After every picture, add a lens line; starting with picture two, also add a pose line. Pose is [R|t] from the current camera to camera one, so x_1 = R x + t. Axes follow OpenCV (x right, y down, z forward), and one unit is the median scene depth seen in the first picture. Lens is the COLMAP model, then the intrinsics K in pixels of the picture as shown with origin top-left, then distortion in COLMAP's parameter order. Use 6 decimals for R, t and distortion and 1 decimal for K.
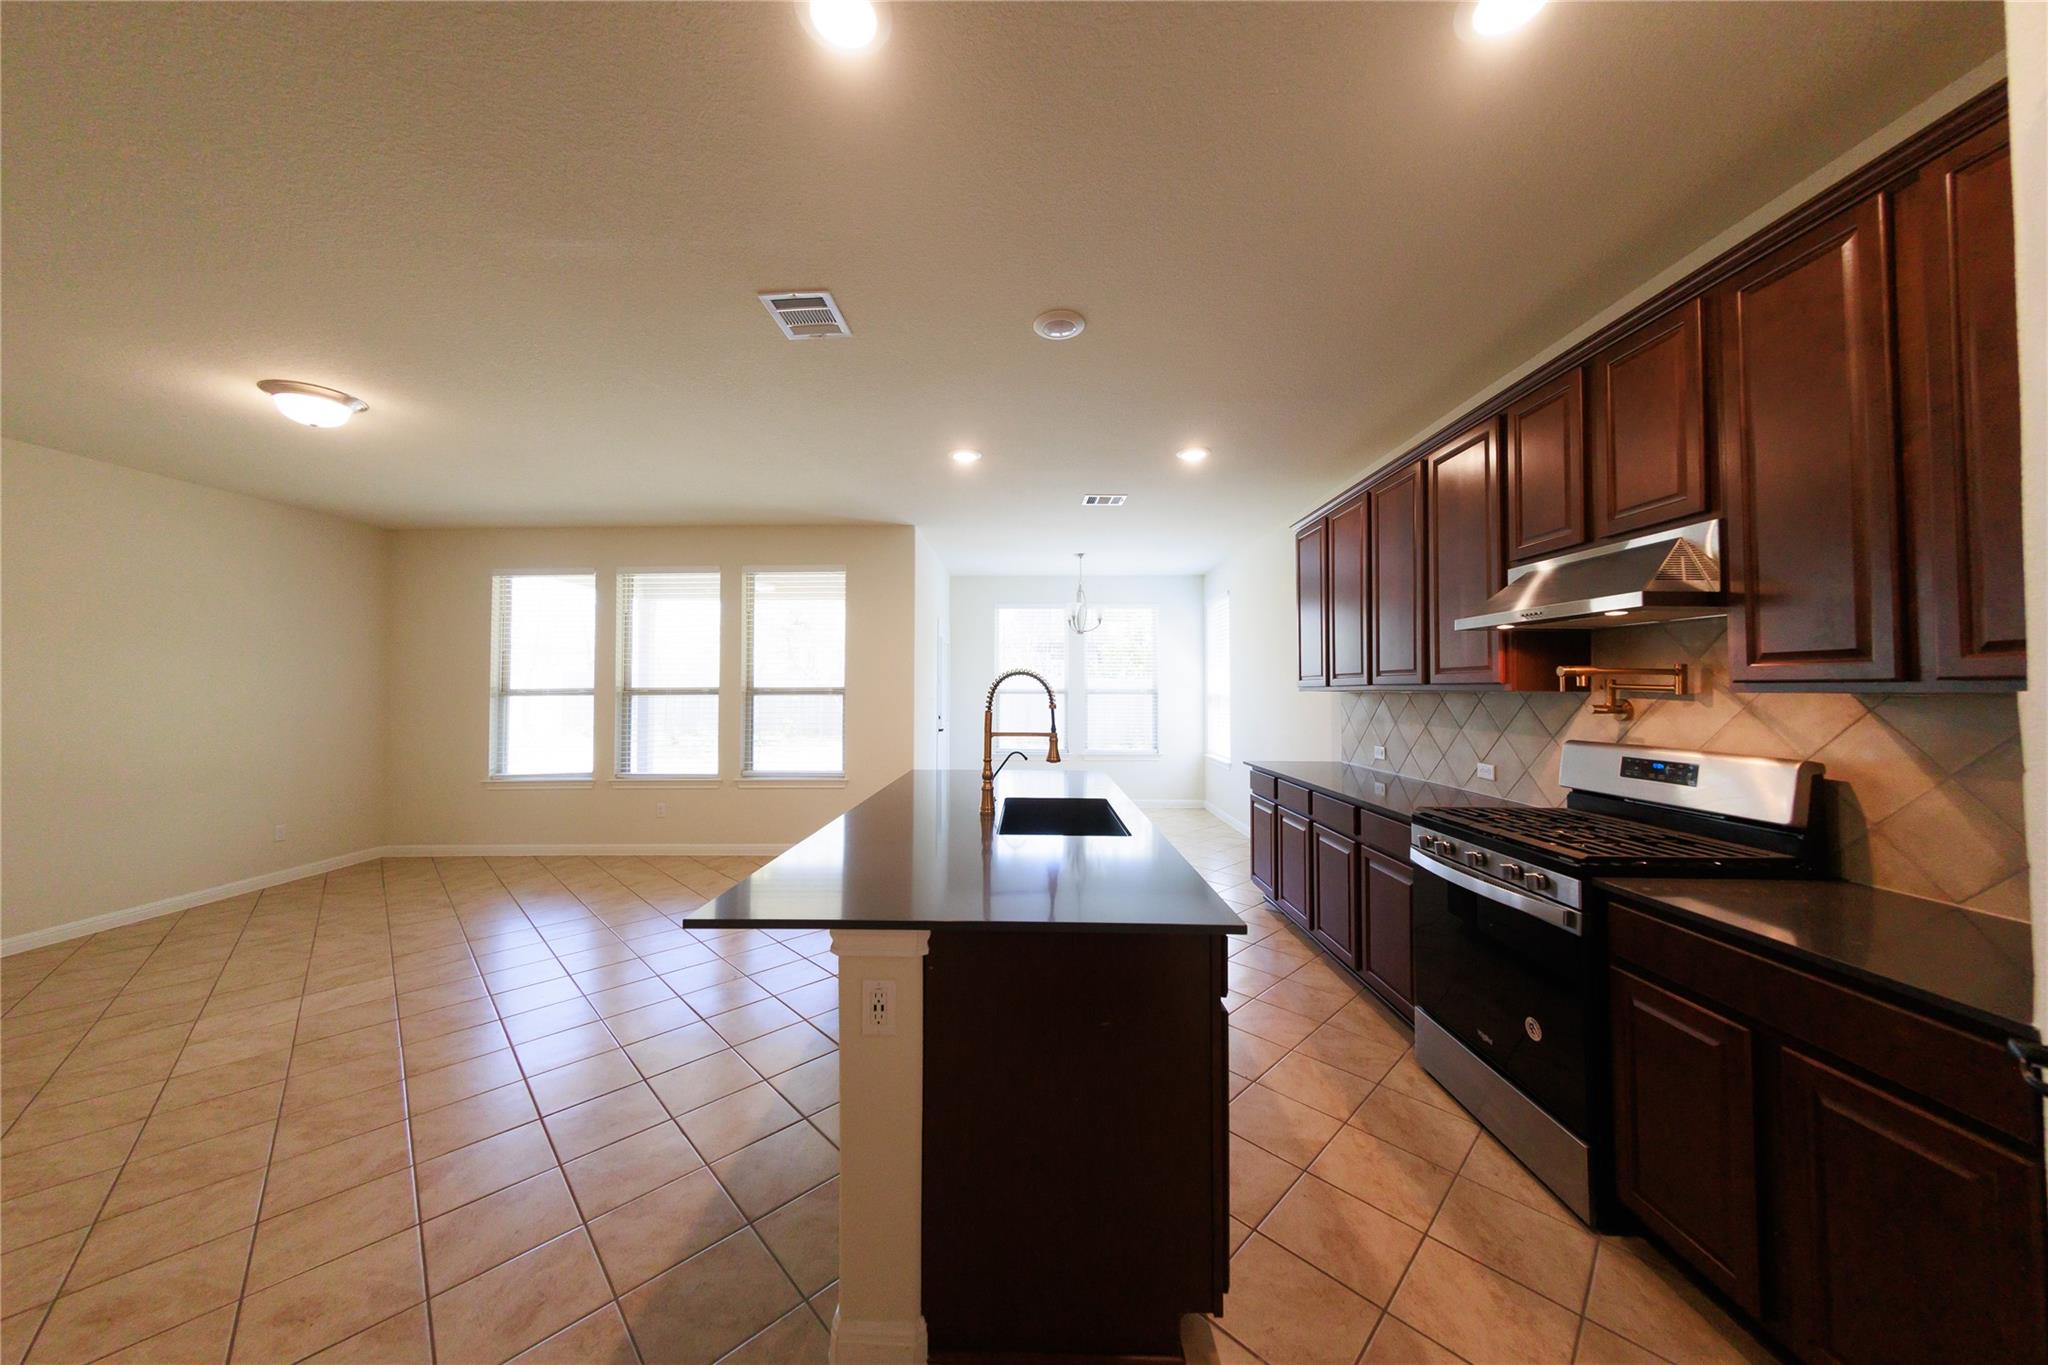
lens RADIAL K [[854.6, 0, 1022.0], [0, 854.6, 682.7], [0, 0, 1]] dist [0.025877, 0.000454]
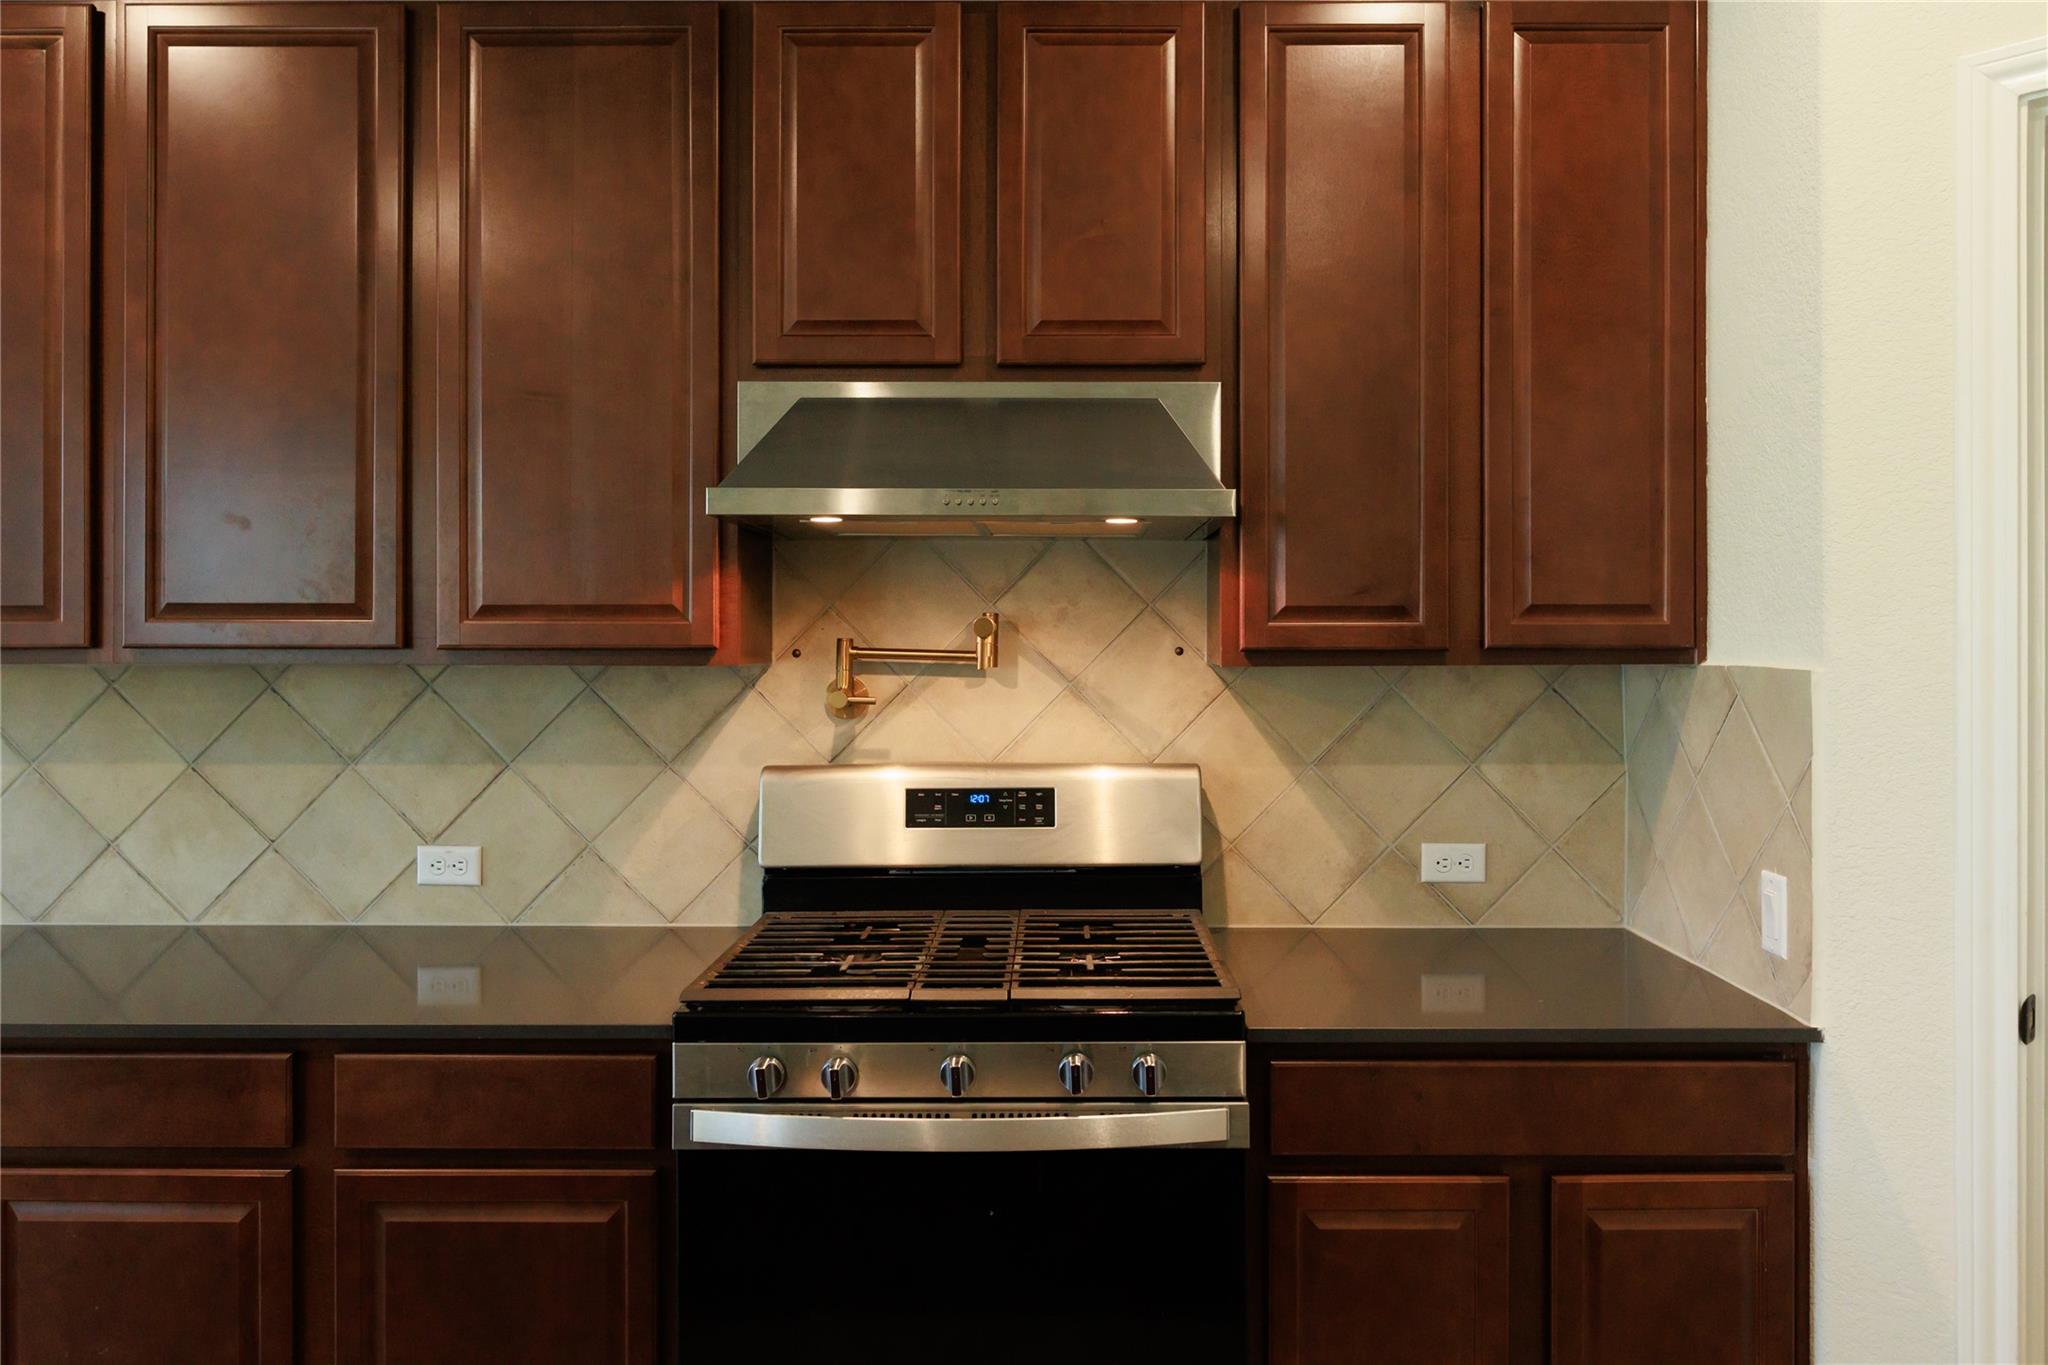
lens RADIAL K [[1292.2, 0, 1023.2], [0, 1292.2, 667.9], [0, 0, 1]] dist [-0.062209, -0.001912]
pose [[-0.025225, -0.004138, 0.999673, -0.069467], [-0.003866, 0.999984, 0.004042, 0.010128], [-0.999674, -0.003763, -0.025241, 0.910725]]
